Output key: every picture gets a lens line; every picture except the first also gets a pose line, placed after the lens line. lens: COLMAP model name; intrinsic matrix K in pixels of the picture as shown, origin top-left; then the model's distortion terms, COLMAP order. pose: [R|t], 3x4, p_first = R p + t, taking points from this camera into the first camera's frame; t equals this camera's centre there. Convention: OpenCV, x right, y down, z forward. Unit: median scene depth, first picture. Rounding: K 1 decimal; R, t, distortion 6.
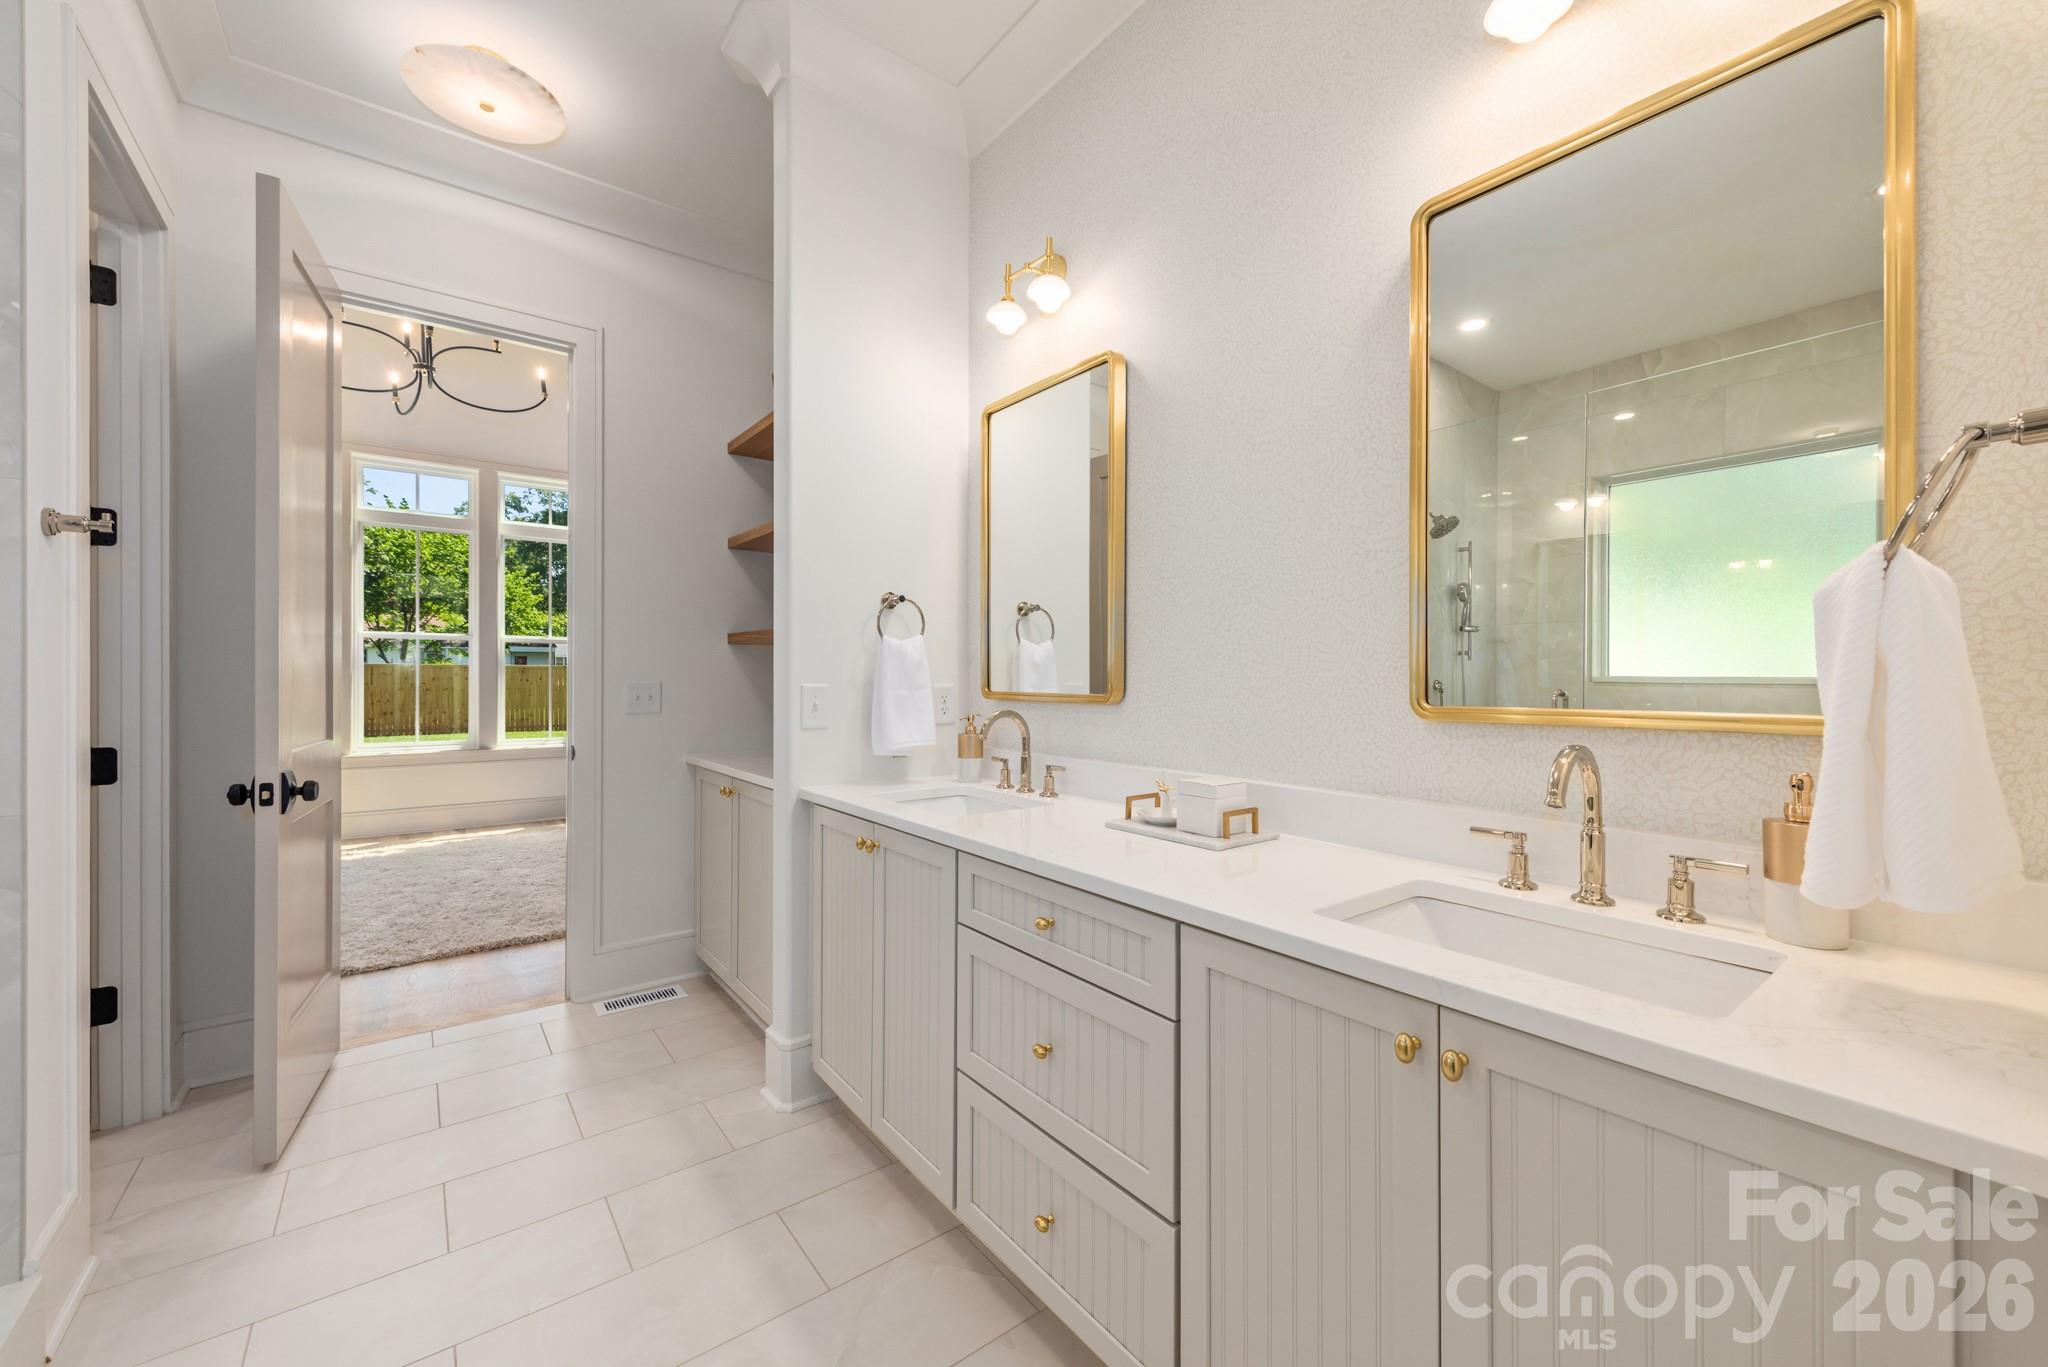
lens RADIAL K [[797.2, 0, 1035.4], [0, 797.2, 675.4], [0, 0, 1]] dist [0.006771, -0.002525]
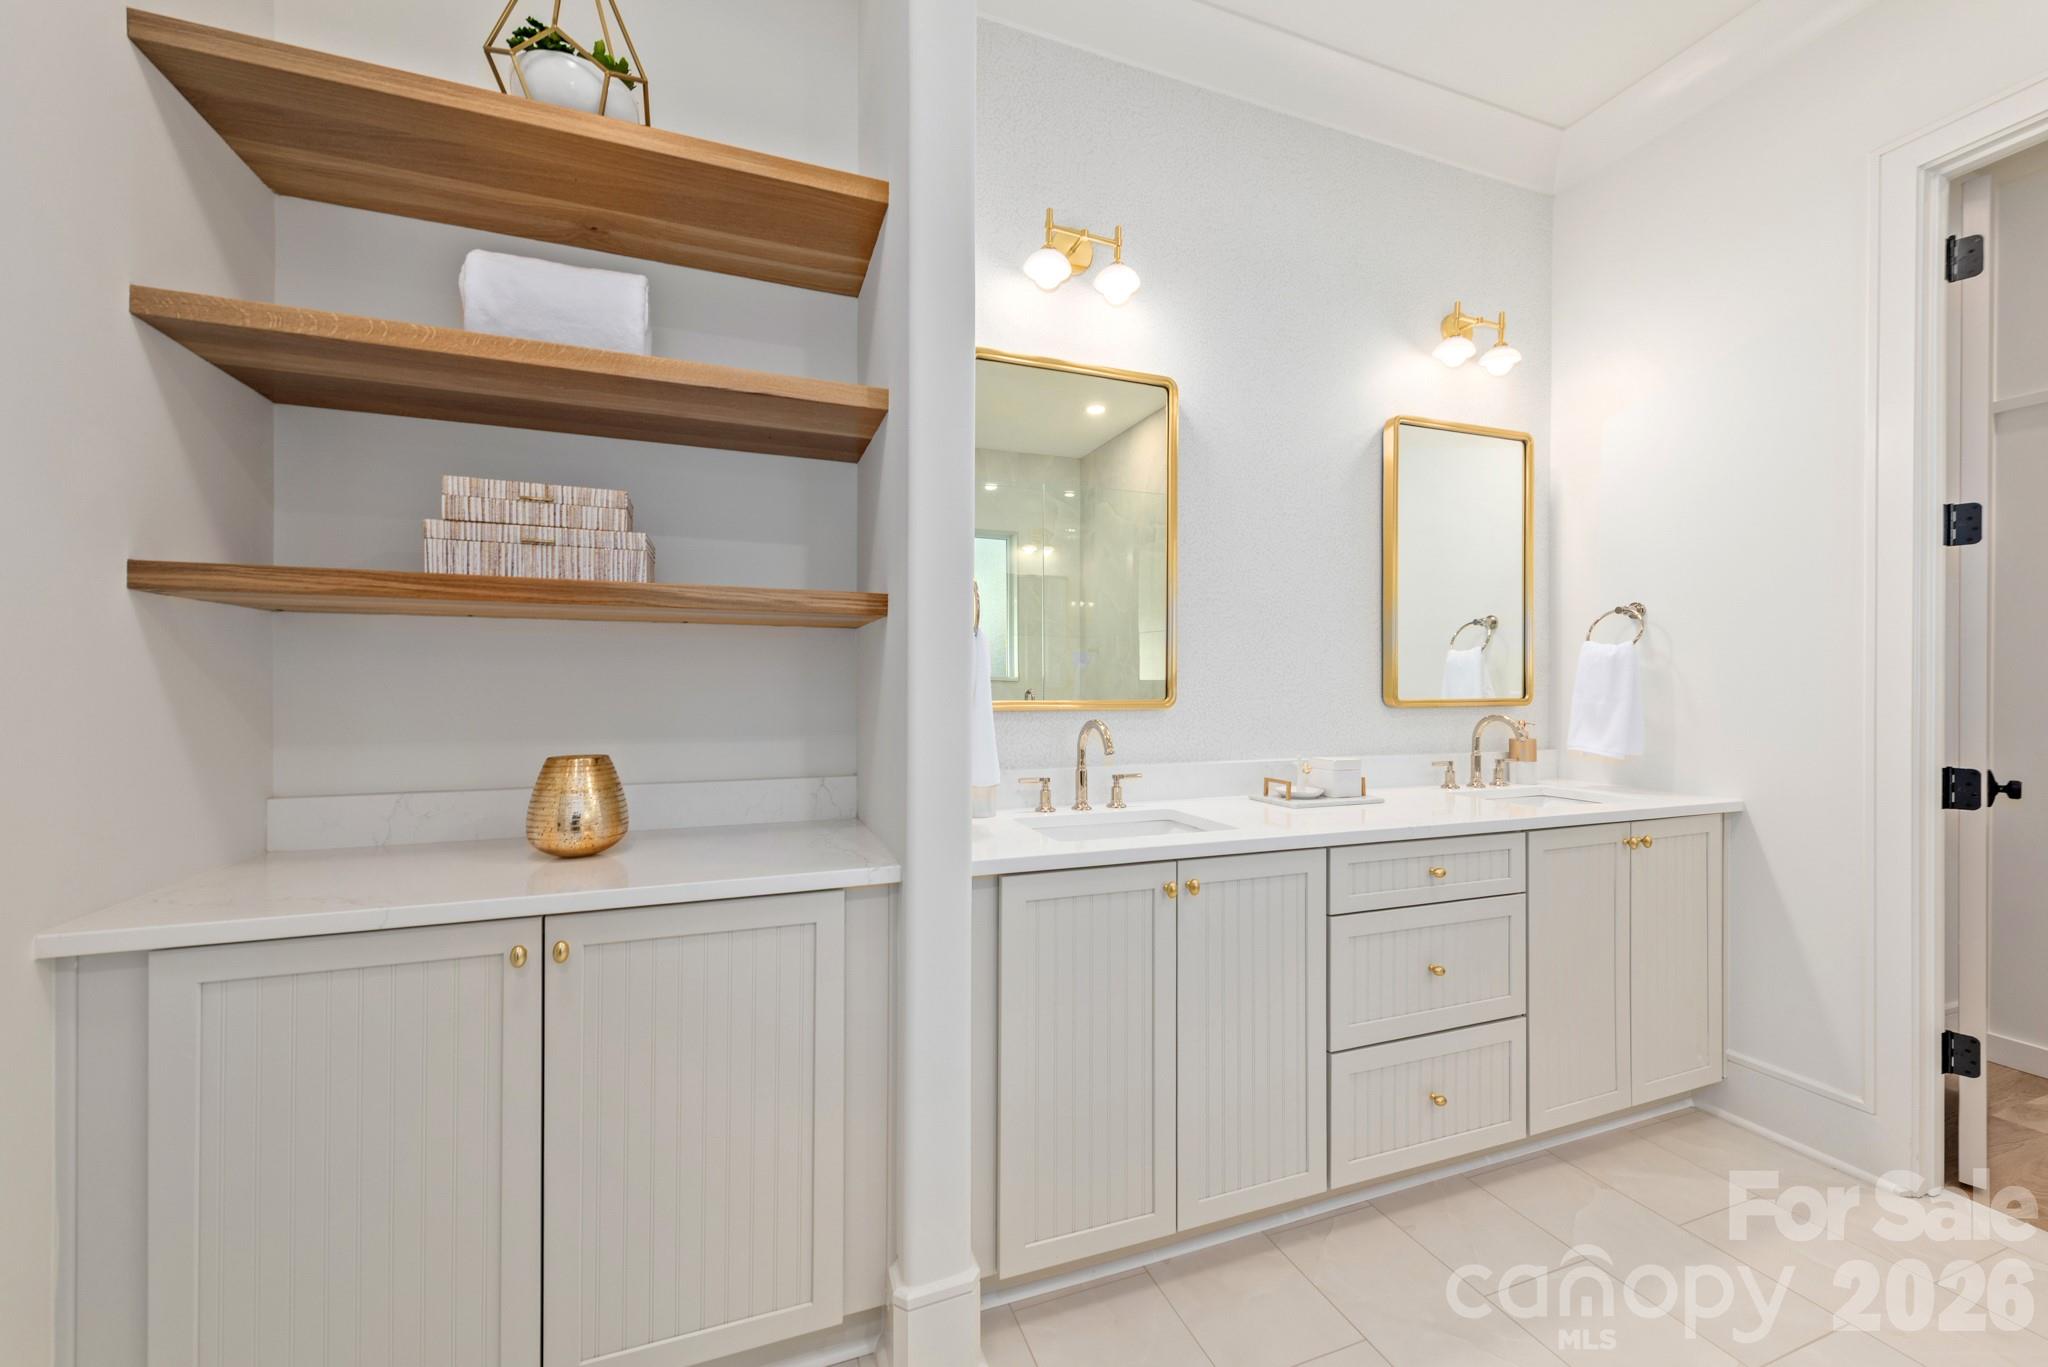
lens RADIAL K [[797.2, 0, 1029.6], [0, 797.2, 688.0], [0, 0, 1]] dist [0.006771, -0.002525]
pose [[0.299956, -0.005460, 0.953937, -1.193872], [-0.000895, 0.999982, 0.006005, 0.001818], [-0.953952, -0.002655, 0.299946, 1.037242]]
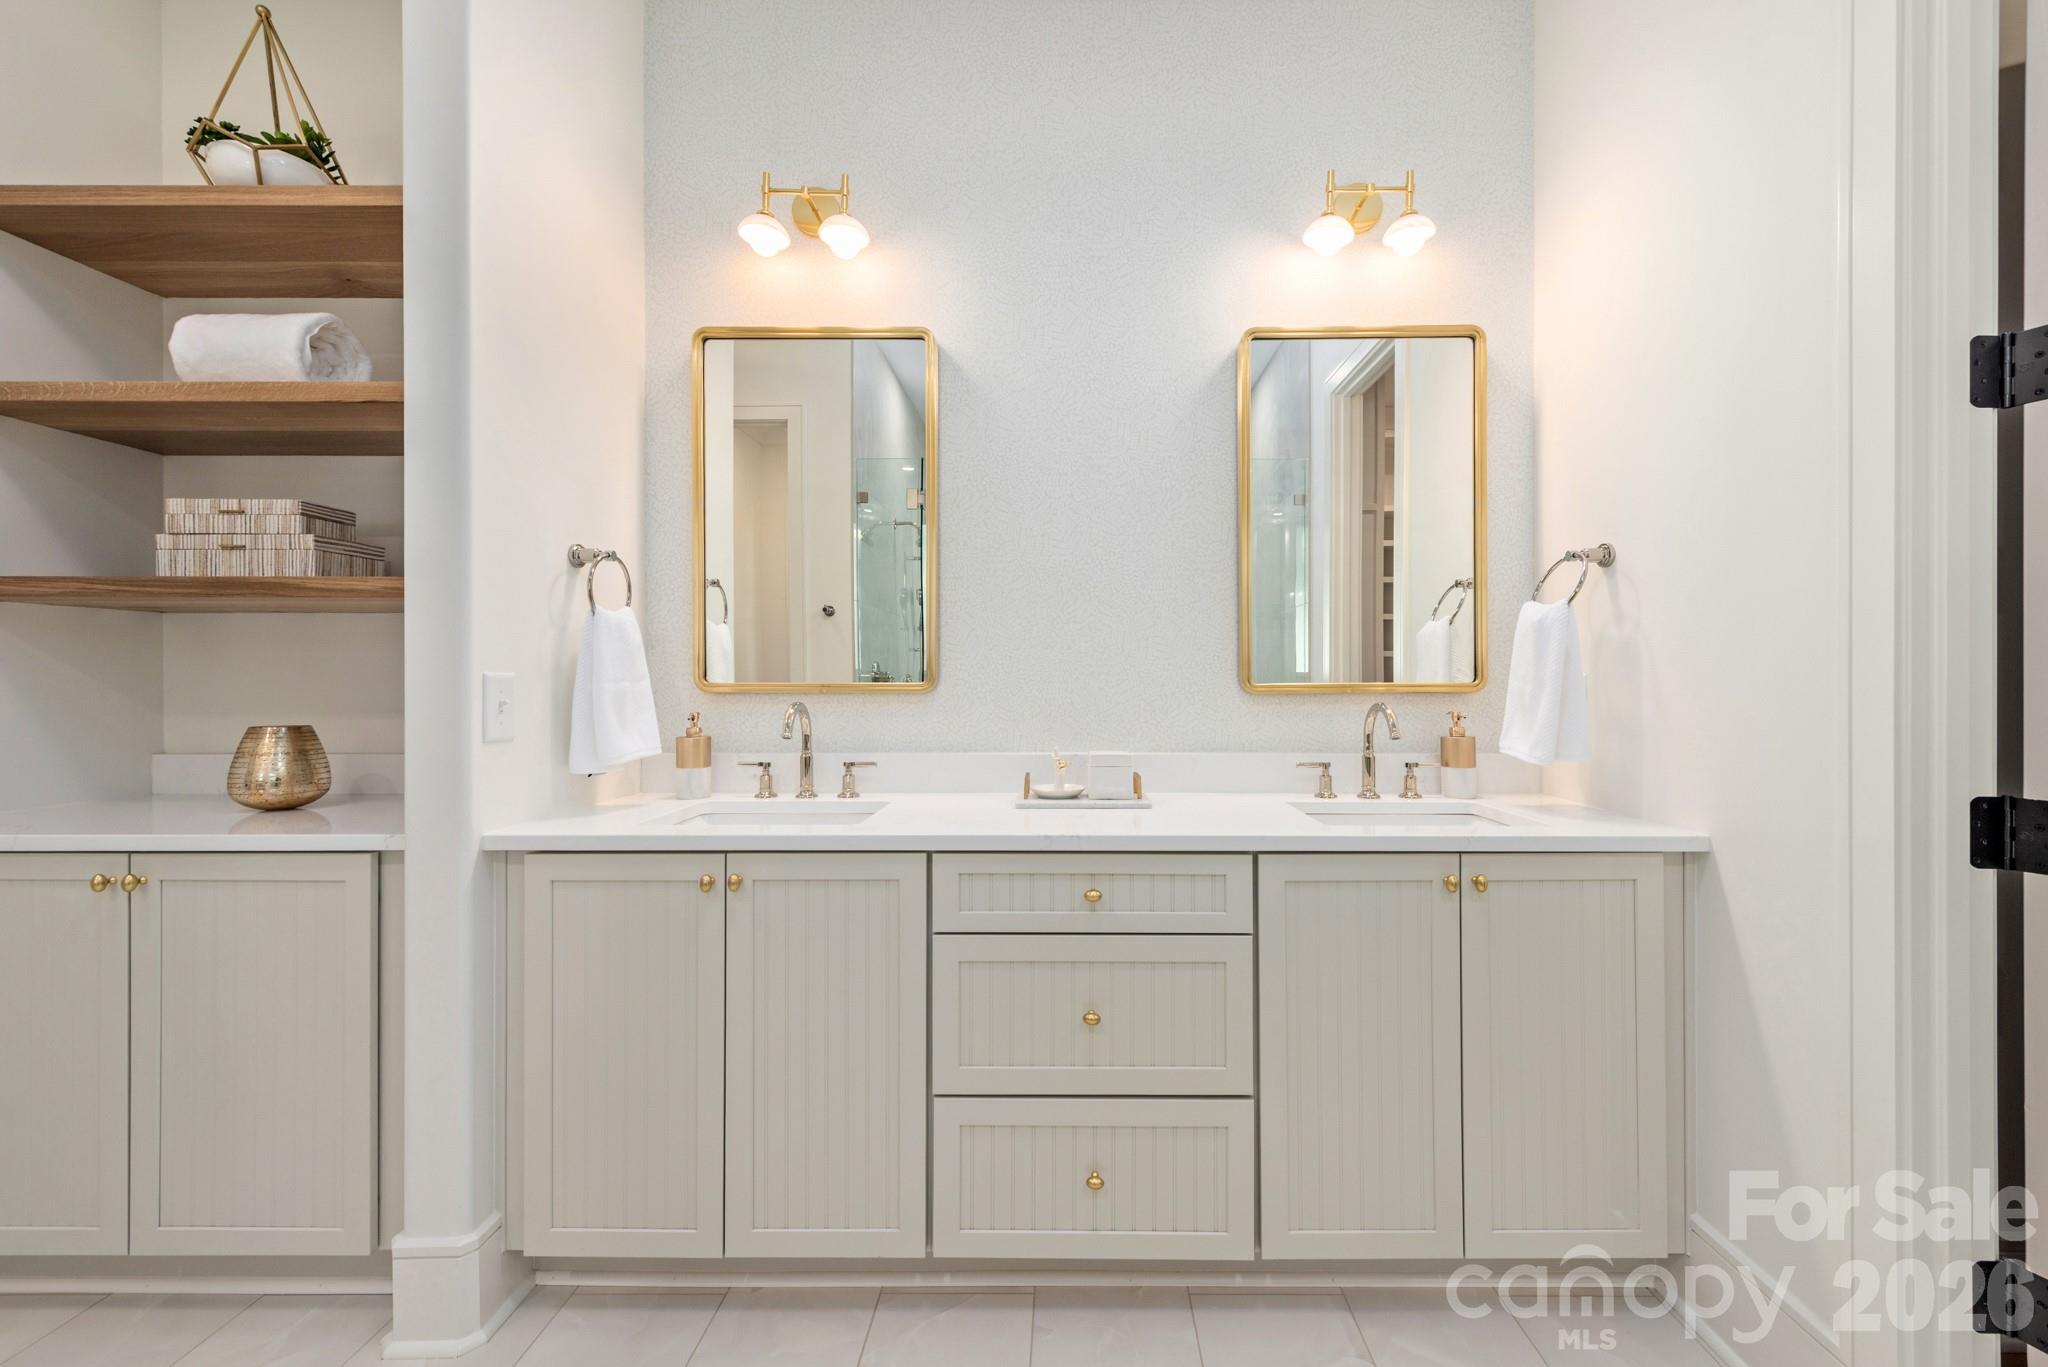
lens RADIAL K [[797.2, 0, 1049.9], [0, 797.2, 682.4], [0, 0, 1]] dist [0.006771, -0.002525]
pose [[0.621912, -0.005136, 0.783070, -0.696202], [0.002495, 0.999986, 0.004578, 0.023707], [-0.783083, -0.000893, 0.621916, 0.331362]]
